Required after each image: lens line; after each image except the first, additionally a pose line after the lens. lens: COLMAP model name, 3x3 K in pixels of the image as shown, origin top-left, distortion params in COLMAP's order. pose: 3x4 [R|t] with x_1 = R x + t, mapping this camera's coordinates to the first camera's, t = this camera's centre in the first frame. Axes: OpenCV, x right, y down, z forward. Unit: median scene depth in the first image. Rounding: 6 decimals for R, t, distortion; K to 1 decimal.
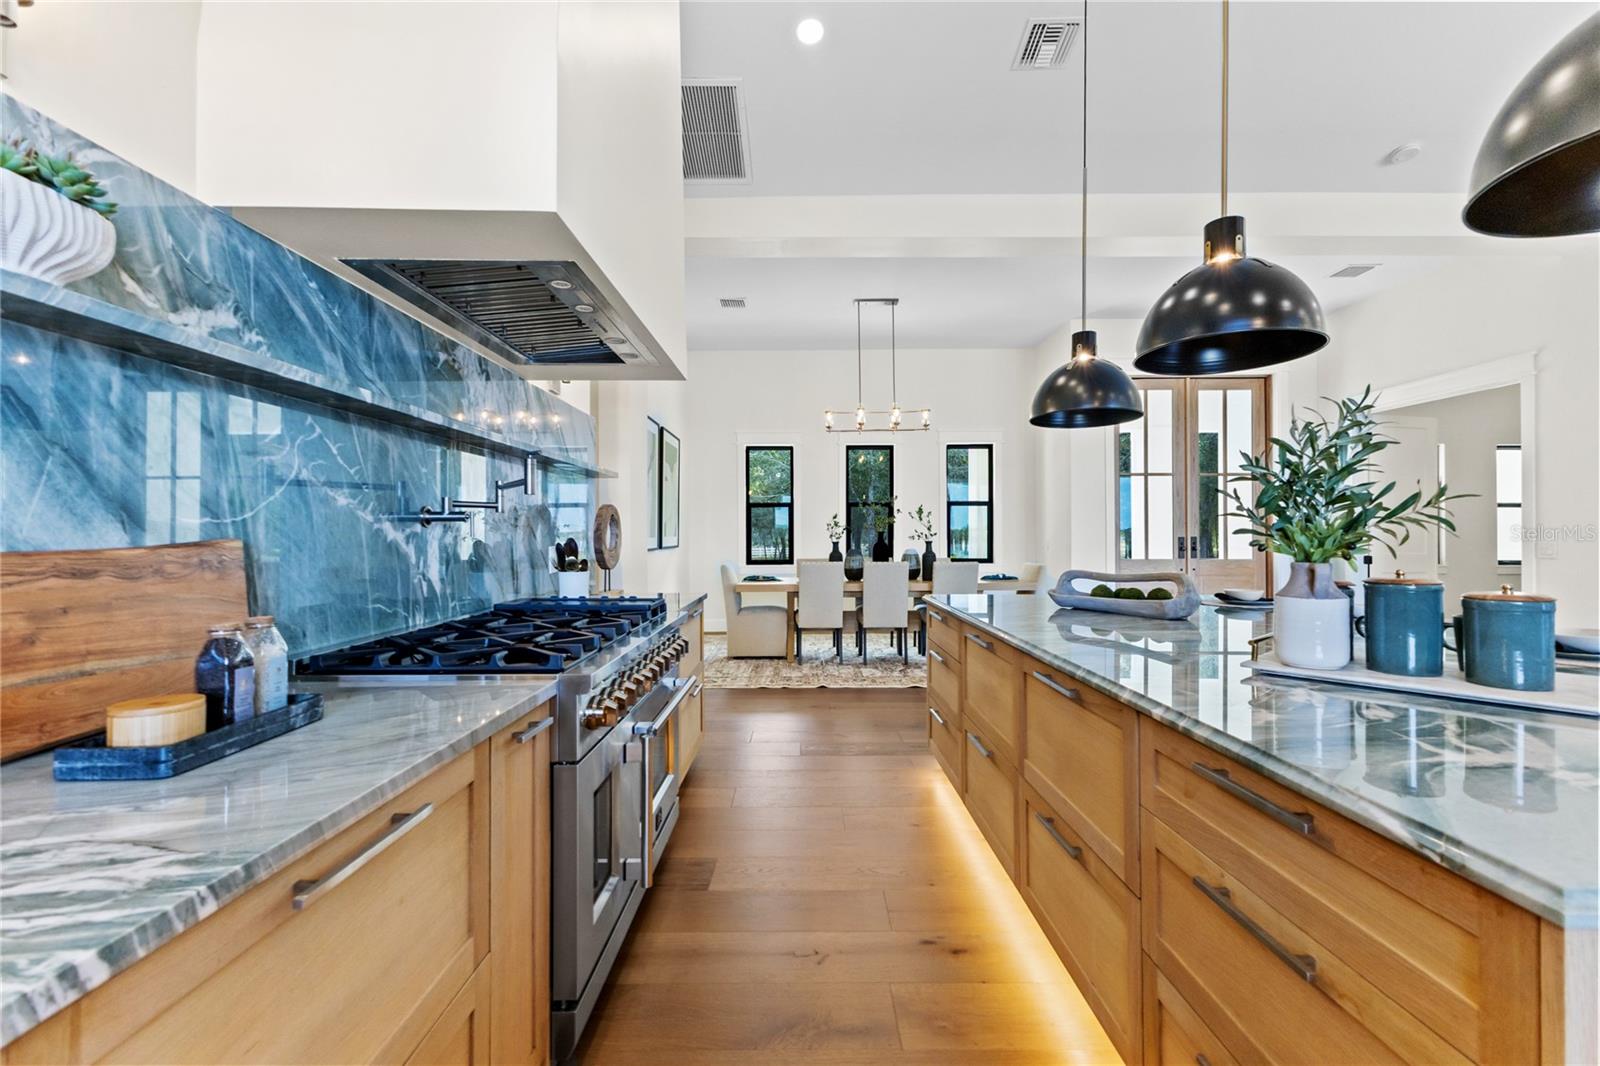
lens RADIAL K [[690.9, 0, 805.8], [0, 690.9, 528.0], [0, 0, 1]] dist [0.013018, -0.002377]
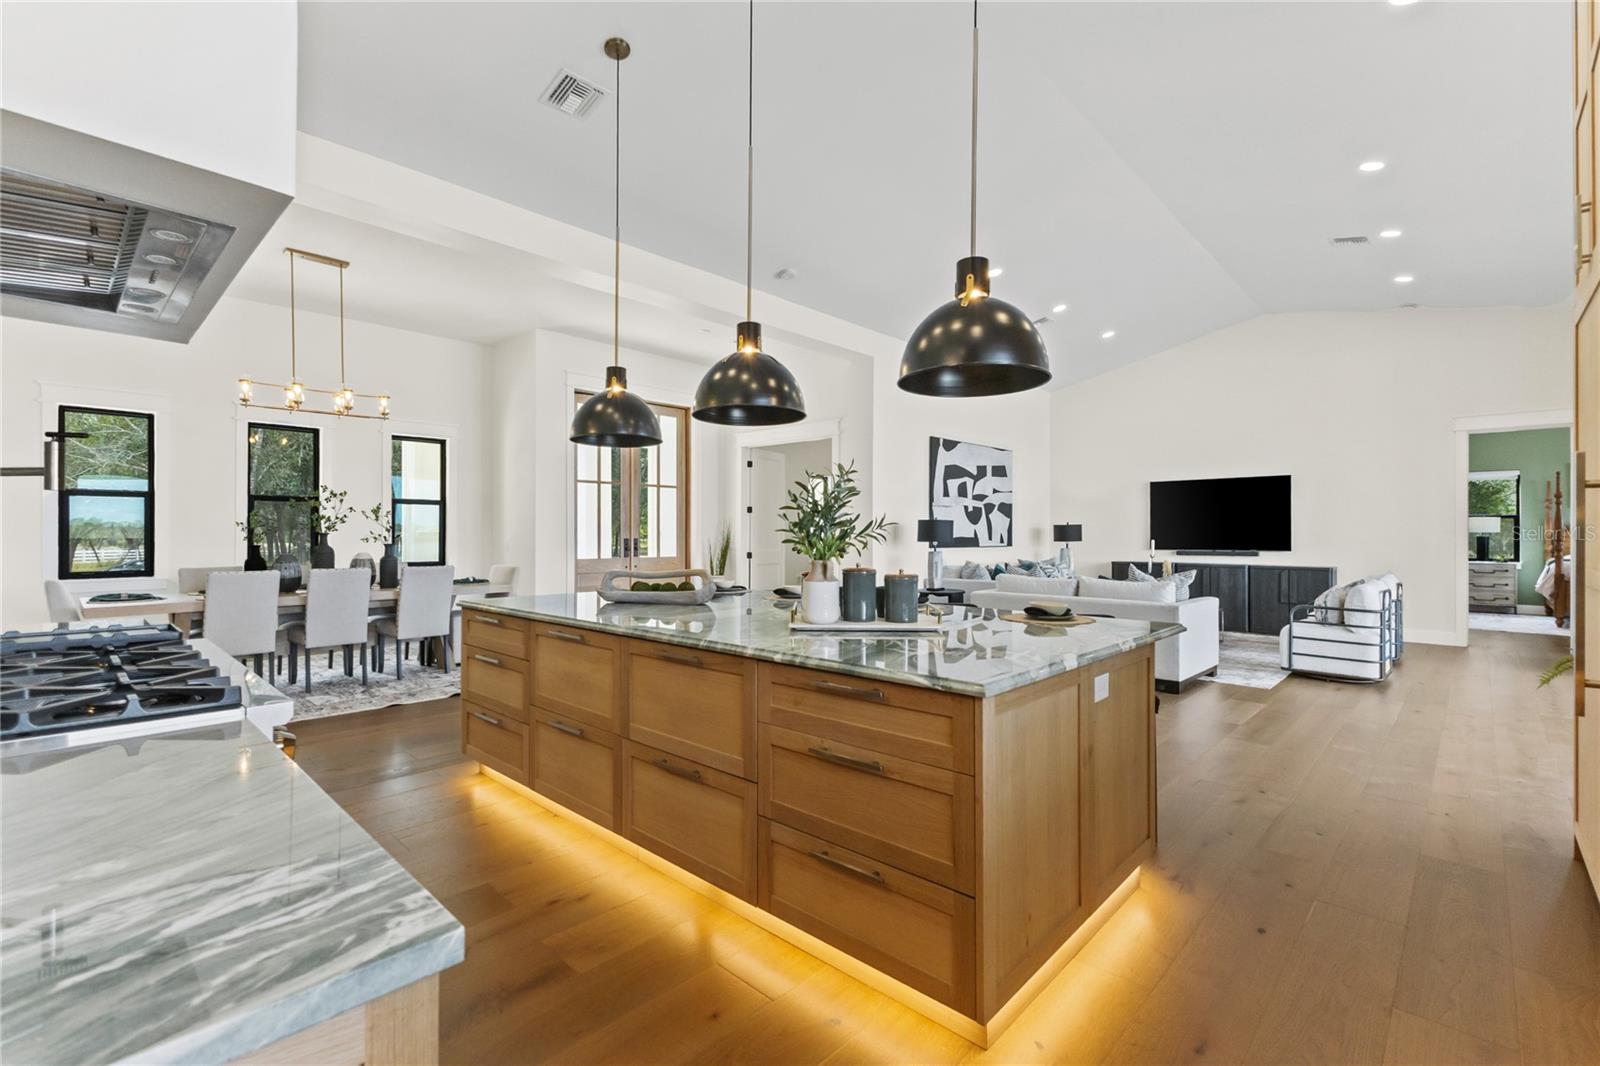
lens RADIAL K [[690.9, 0, 819.9], [0, 690.9, 530.3], [0, 0, 1]] dist [0.013018, -0.002377]
pose [[0.687178, 0.008670, 0.726438, -0.355316], [-0.011239, 0.999936, -0.001303, -0.014515], [-0.726402, -0.007269, 0.687231, -0.095872]]
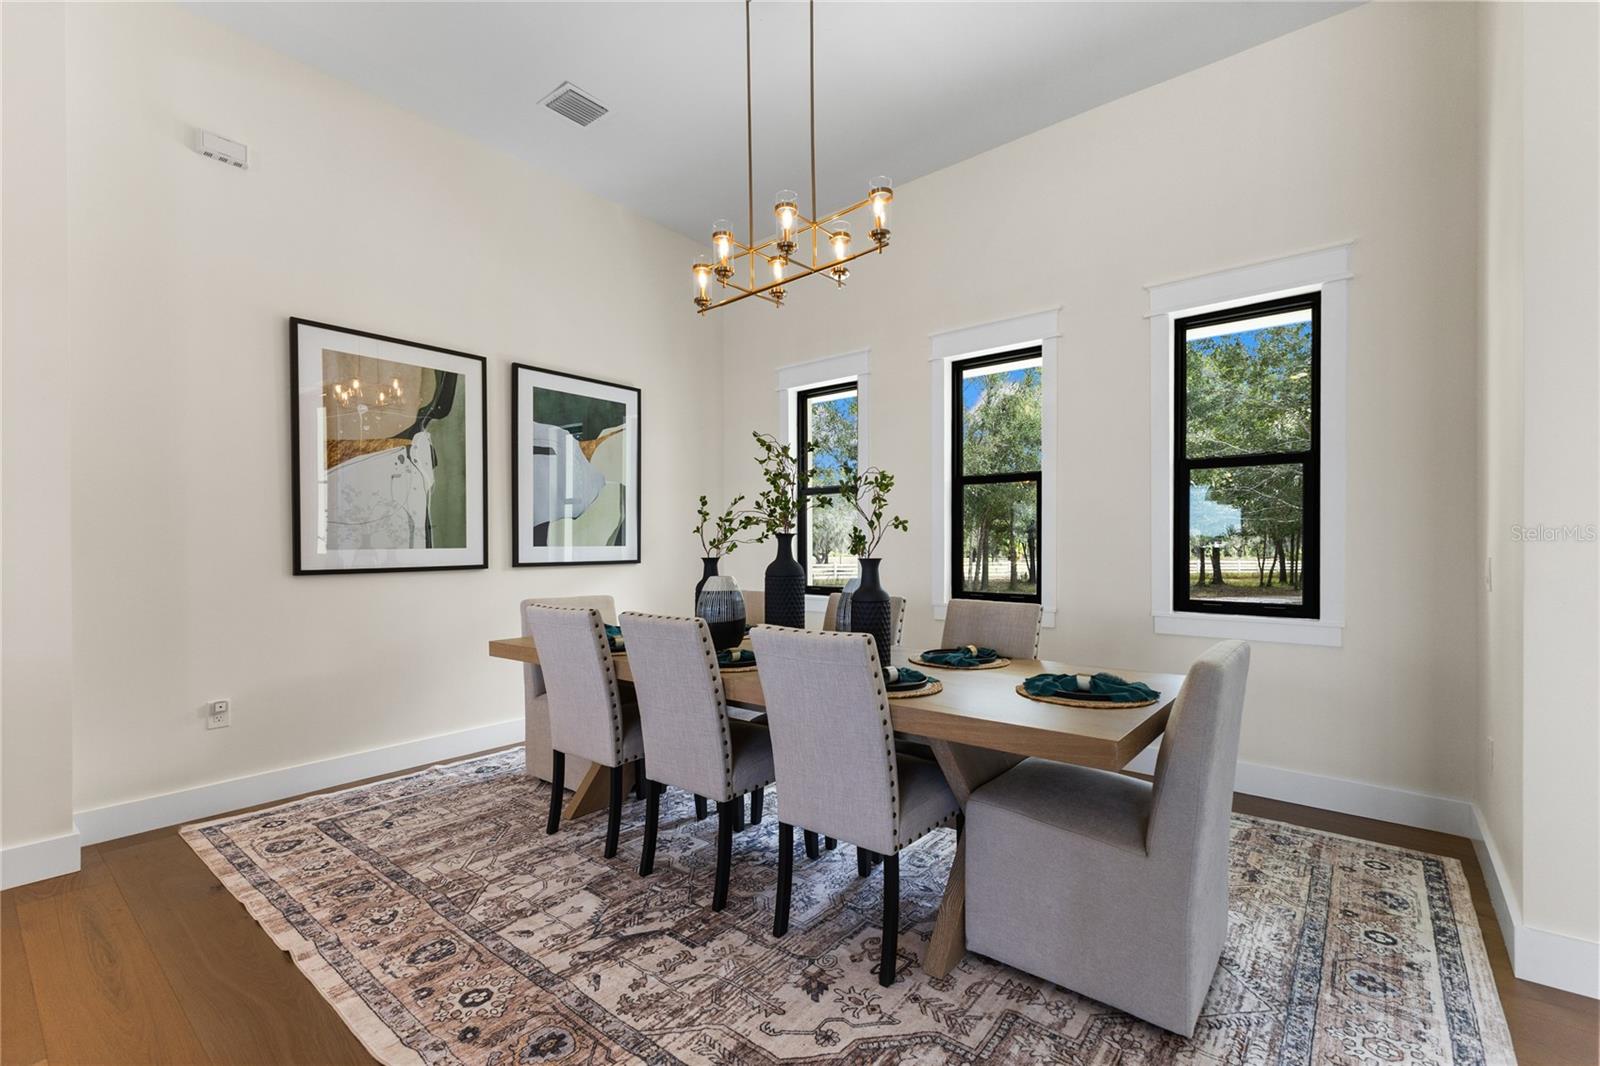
lens RADIAL K [[690.9, 0, 807.6], [0, 690.9, 555.5], [0, 0, 1]] dist [0.013018, -0.002377]
pose [[0.770853, 0.006389, -0.636981, 1.457639], [0.010690, 0.999679, 0.022965, 0.031241], [0.636924, -0.024512, 0.770537, 2.733651]]
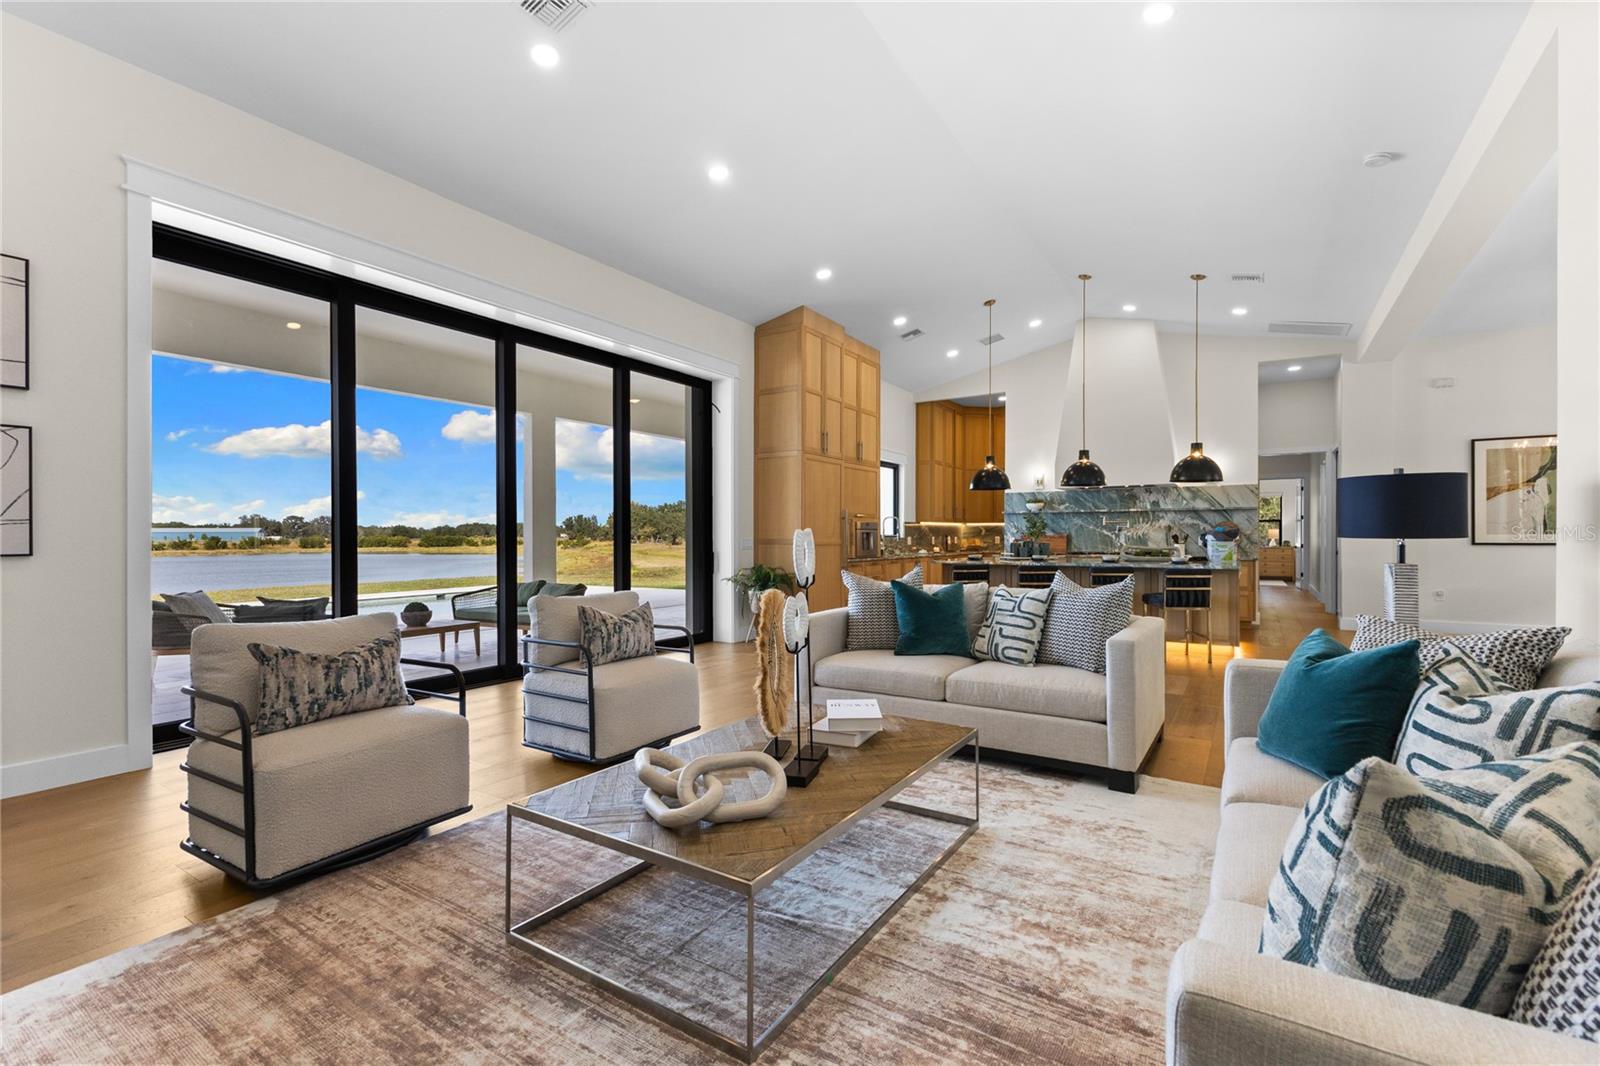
lens RADIAL K [[690.9, 0, 801.3], [0, 690.9, 531.9], [0, 0, 1]] dist [0.013018, -0.002377]
pose [[-0.547017, -0.002139, -0.837119, 5.508607], [0.011827, 0.999877, -0.010283, 0.028787], [0.837038, -0.015526, -0.546925, 2.103973]]
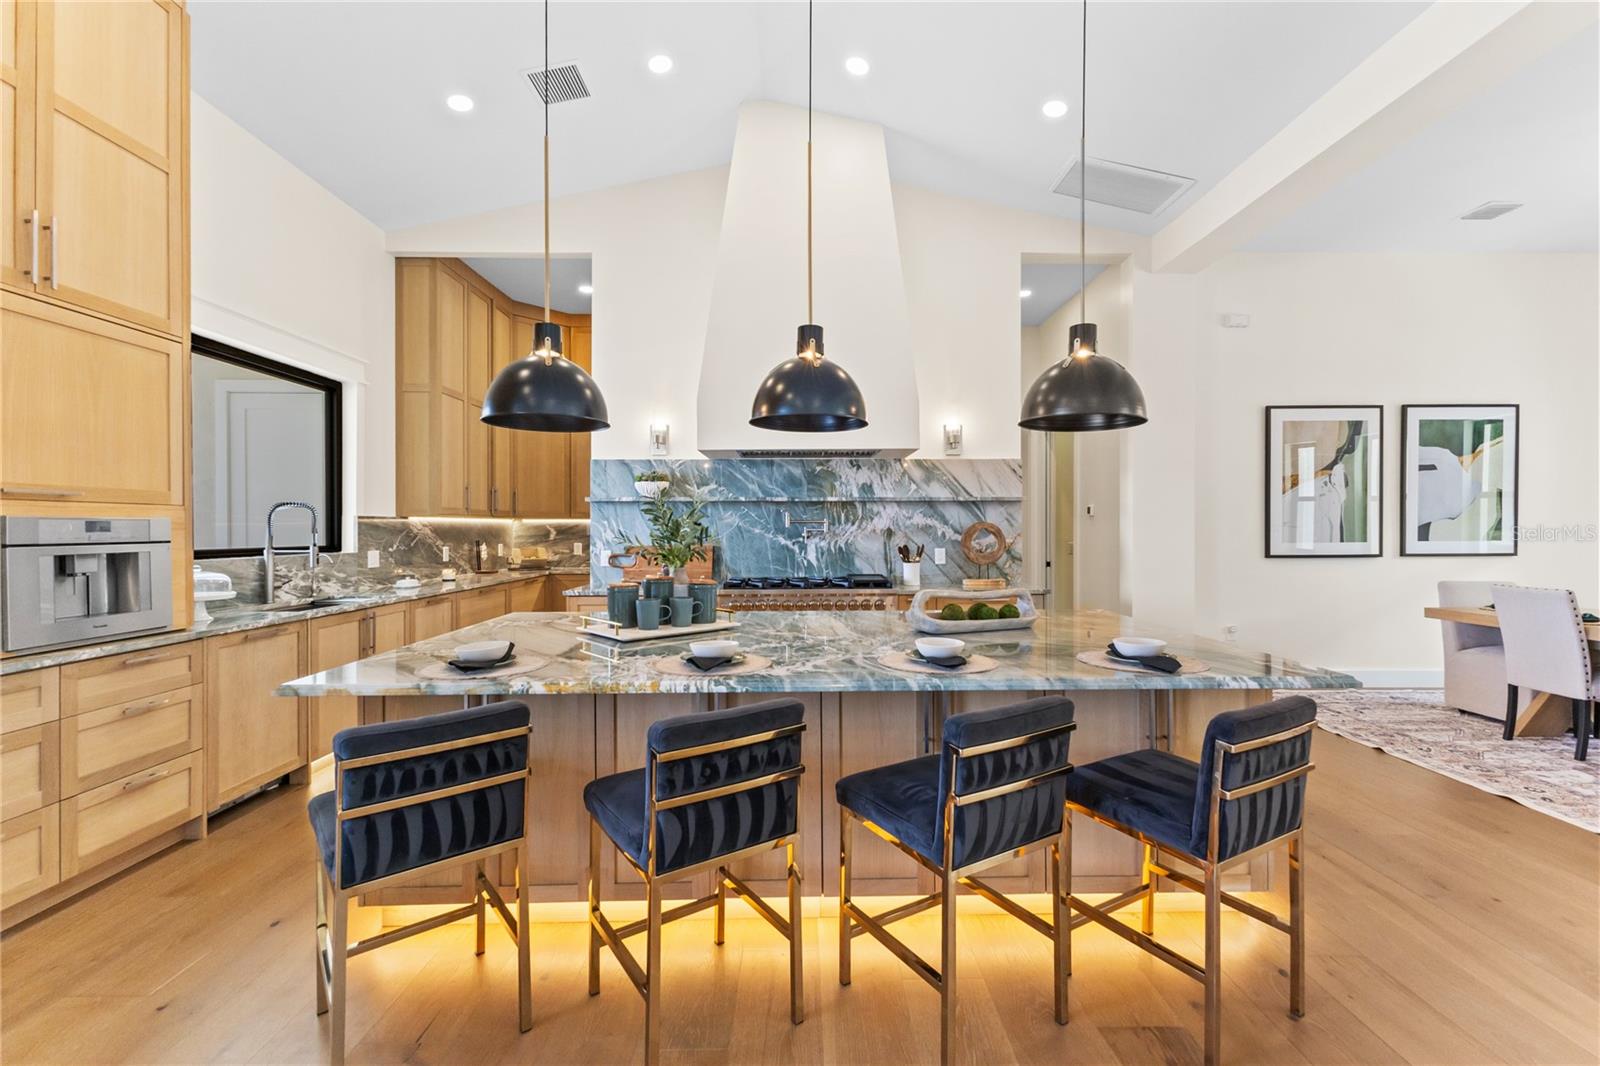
lens RADIAL K [[690.9, 0, 804.3], [0, 690.9, 535.5], [0, 0, 1]] dist [0.013018, -0.002377]
pose [[0.006593, 0.012506, -0.999900, 2.358362], [0.011221, 0.999858, 0.012580, -0.053858], [0.999915, -0.011303, 0.006451, 1.155513]]
